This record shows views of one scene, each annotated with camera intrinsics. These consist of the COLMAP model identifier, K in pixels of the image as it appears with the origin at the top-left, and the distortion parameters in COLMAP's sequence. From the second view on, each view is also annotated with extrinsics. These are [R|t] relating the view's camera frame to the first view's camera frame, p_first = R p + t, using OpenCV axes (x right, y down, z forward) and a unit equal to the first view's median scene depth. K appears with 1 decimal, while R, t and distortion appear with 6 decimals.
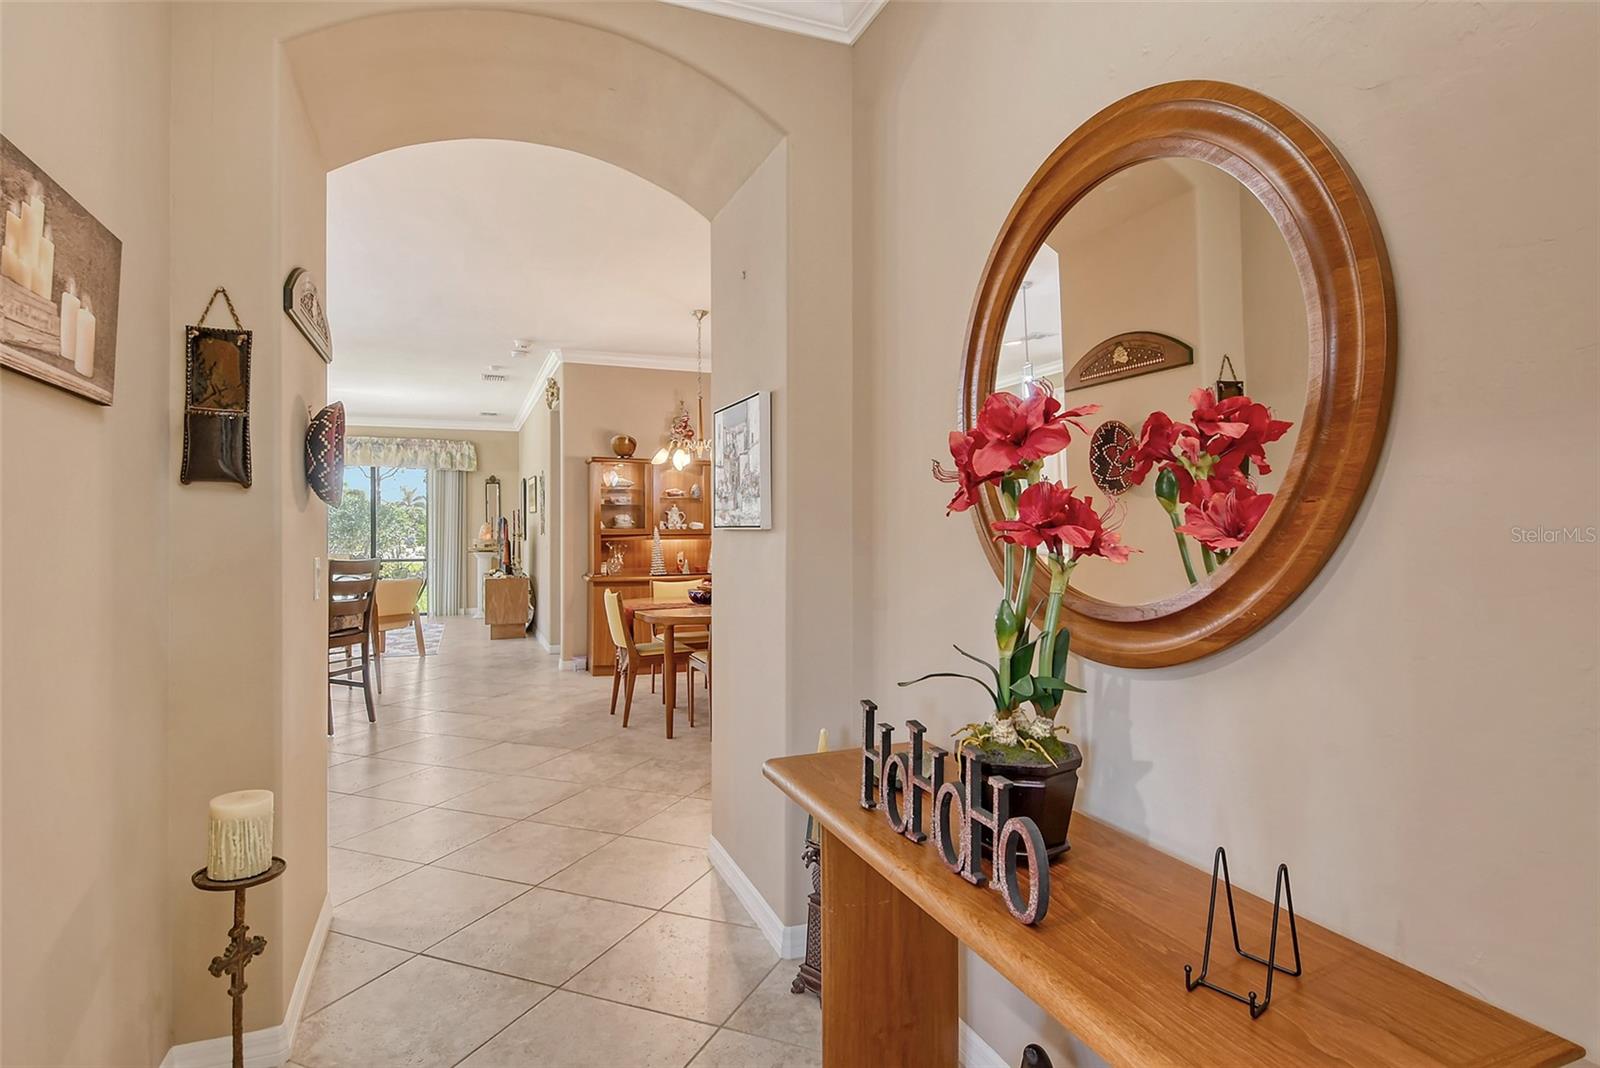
lens RADIAL K [[857.8, 0, 837.3], [0, 857.8, 504.2], [0, 0, 1]] dist [0.014543, -0.027126]
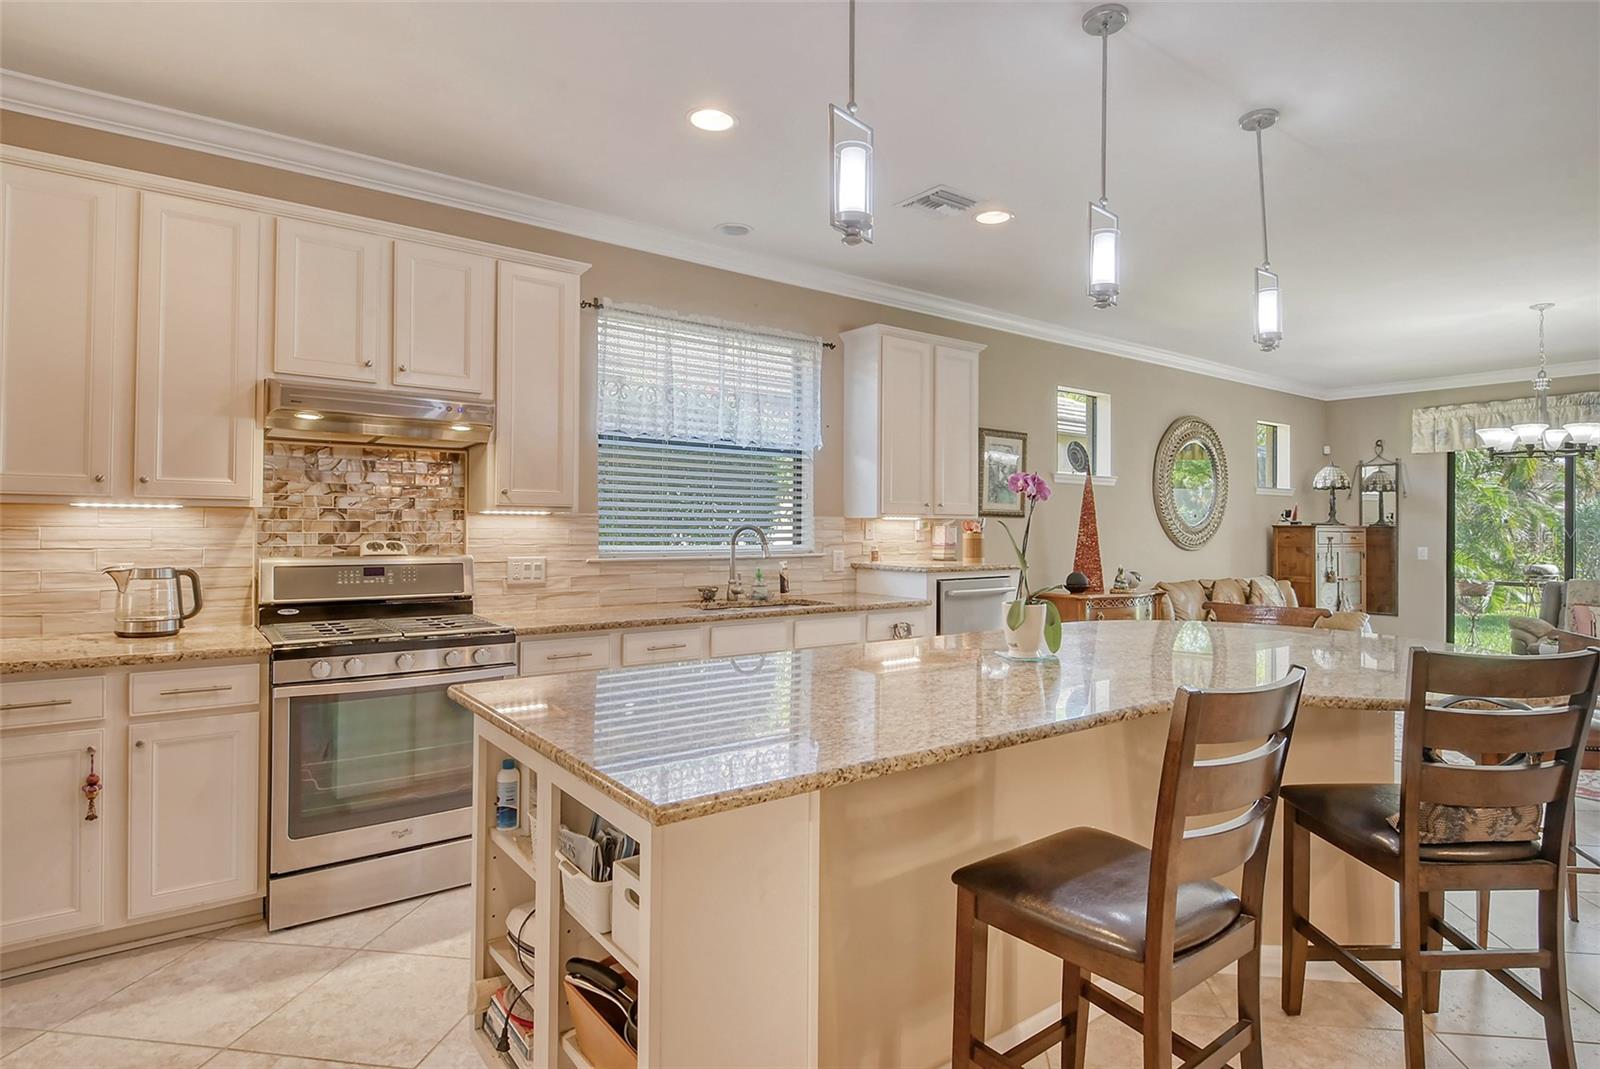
lens RADIAL K [[844.1, 0, 810.9], [0, 844.1, 515.8], [0, 0, 1]] dist [0.032511, -0.022549]
pose [[0.231870, -0.002154, -0.972744, -0.202739], [0.014067, 0.999900, 0.001139, 0.003392], [0.972645, -0.013948, 0.231877, 0.454417]]
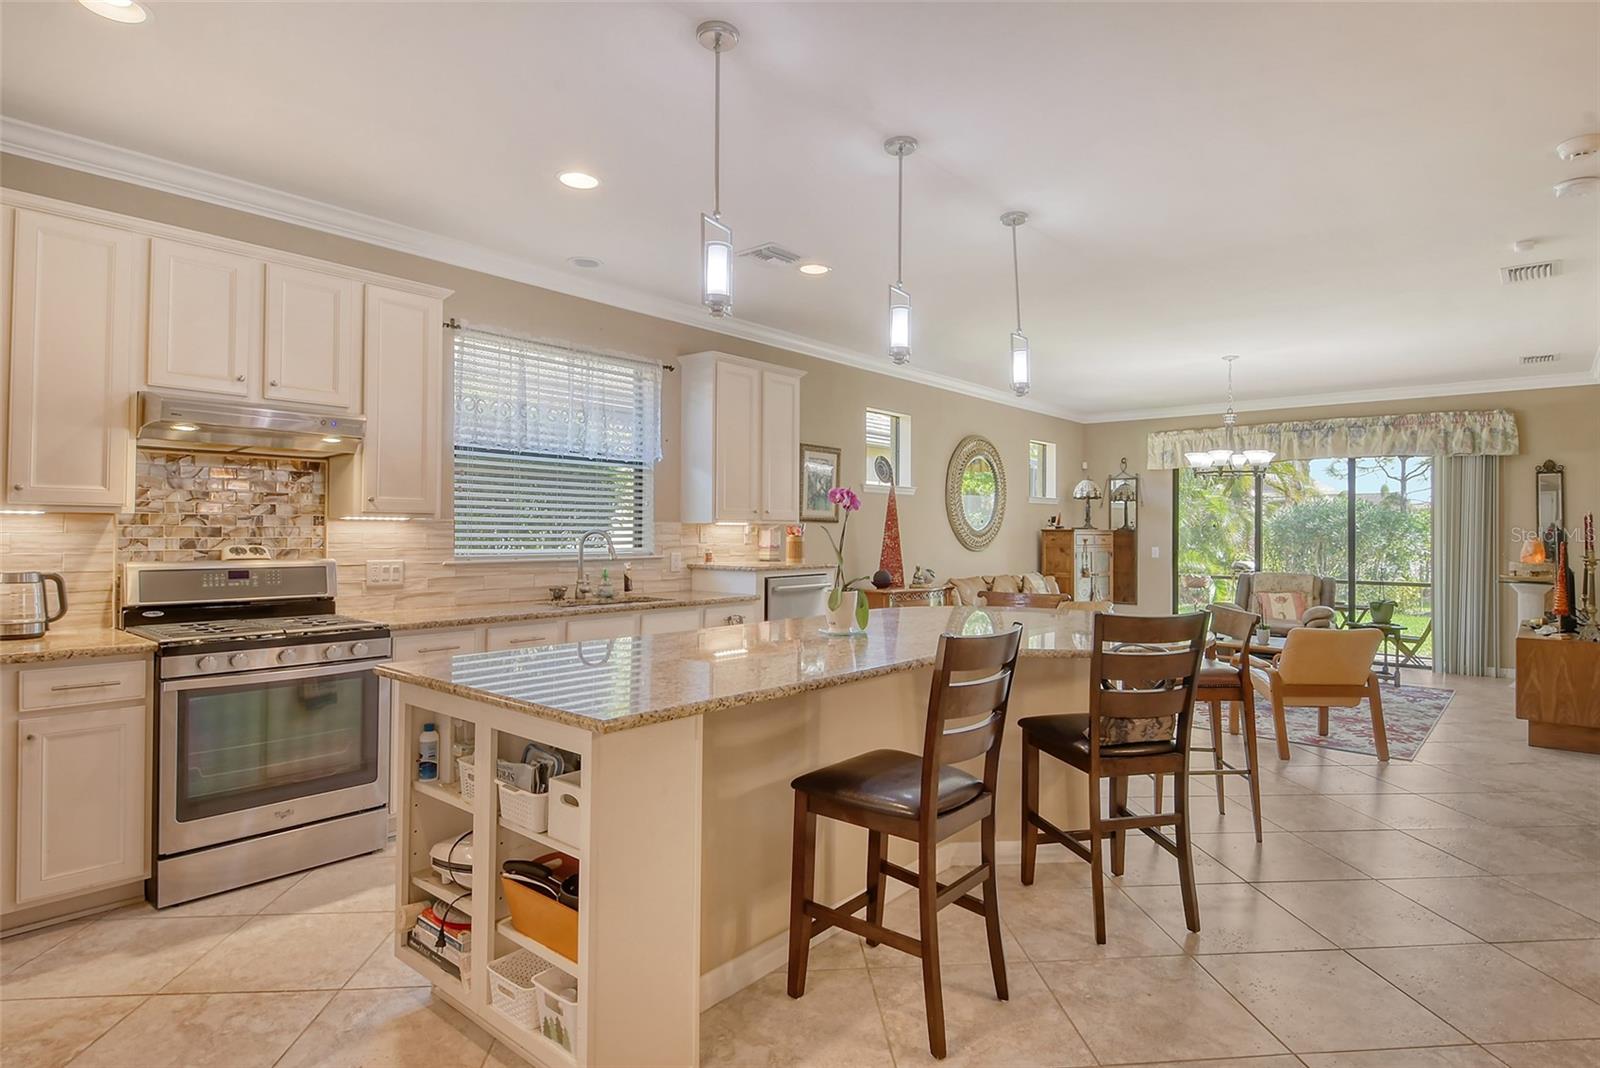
lens RADIAL K [[846.9, 0, 812.4], [0, 846.9, 524.9], [0, 0, 1]] dist [0.030948, -0.023525]
pose [[0.438241, 0.003130, -0.898852, -0.130440], [0.012304, 0.999879, 0.009480, 0.001983], [0.898773, -0.015214, 0.438150, 0.413717]]
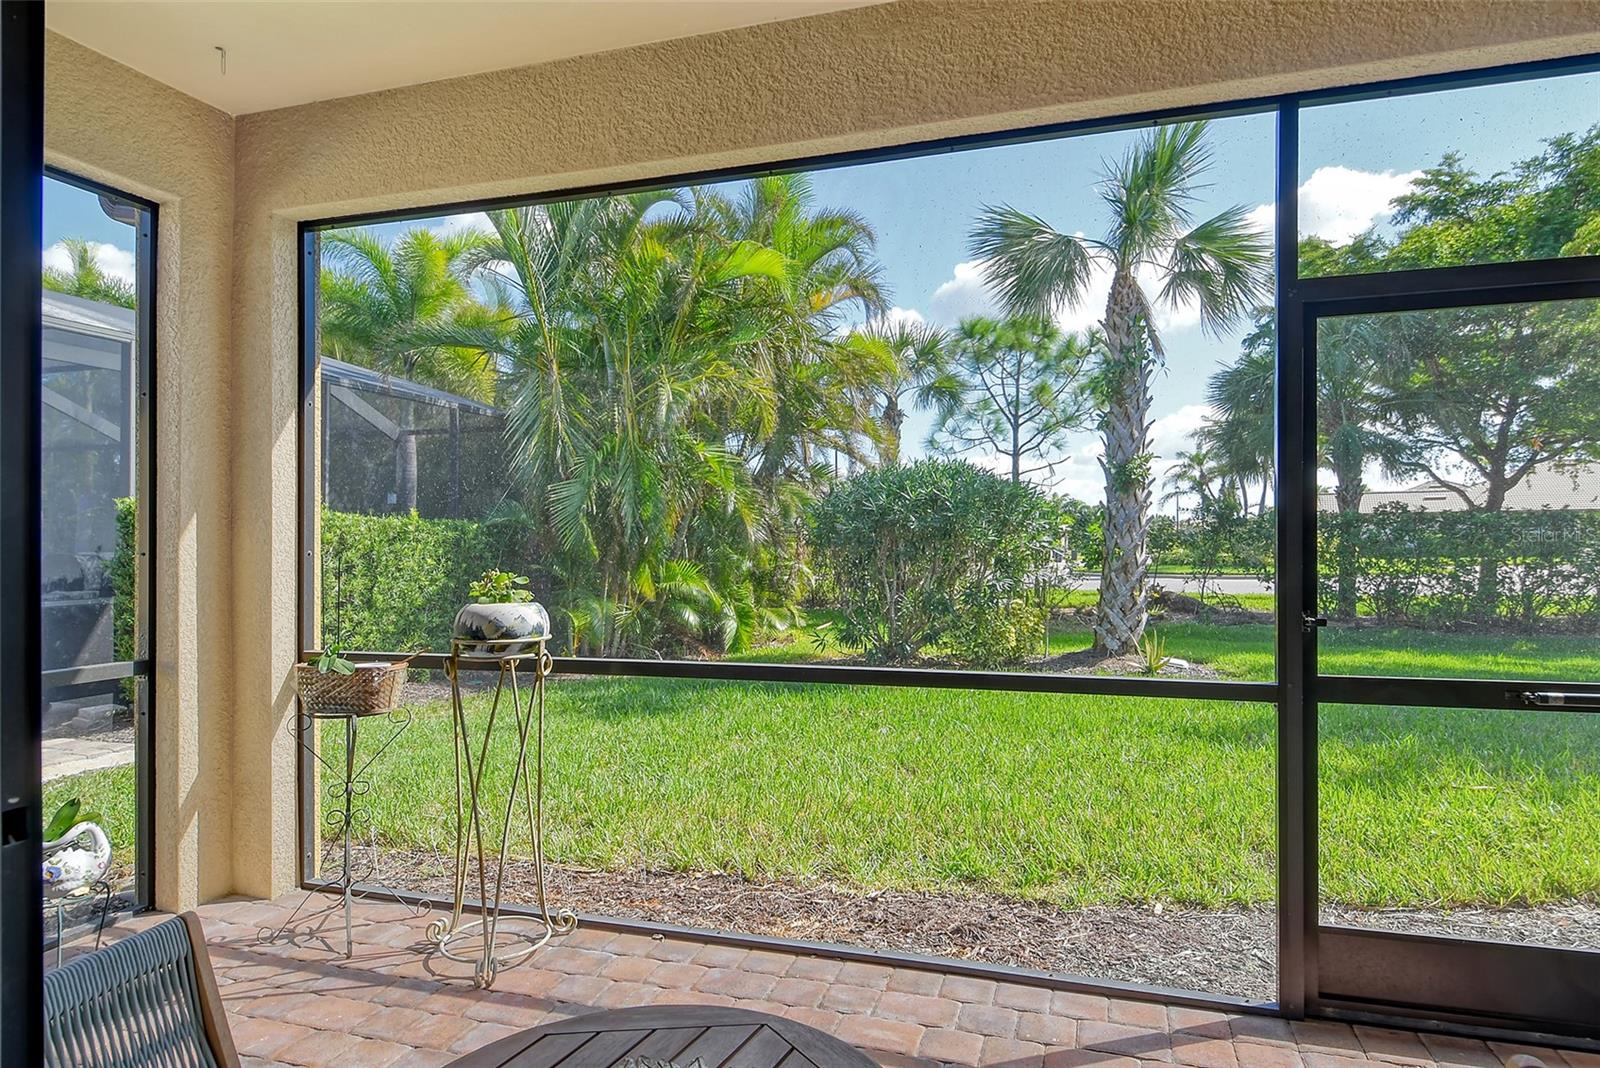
lens RADIAL K [[917.2, 0, 822.8], [0, 917.2, 544.7], [0, 0, 1]] dist [0.006261, -0.002479]
pose [[0.757112, 0.004077, -0.653272, -0.809806], [0.017791, 0.999481, 0.026857, 0.058758], [0.653043, -0.031956, 0.756646, 1.583179]]
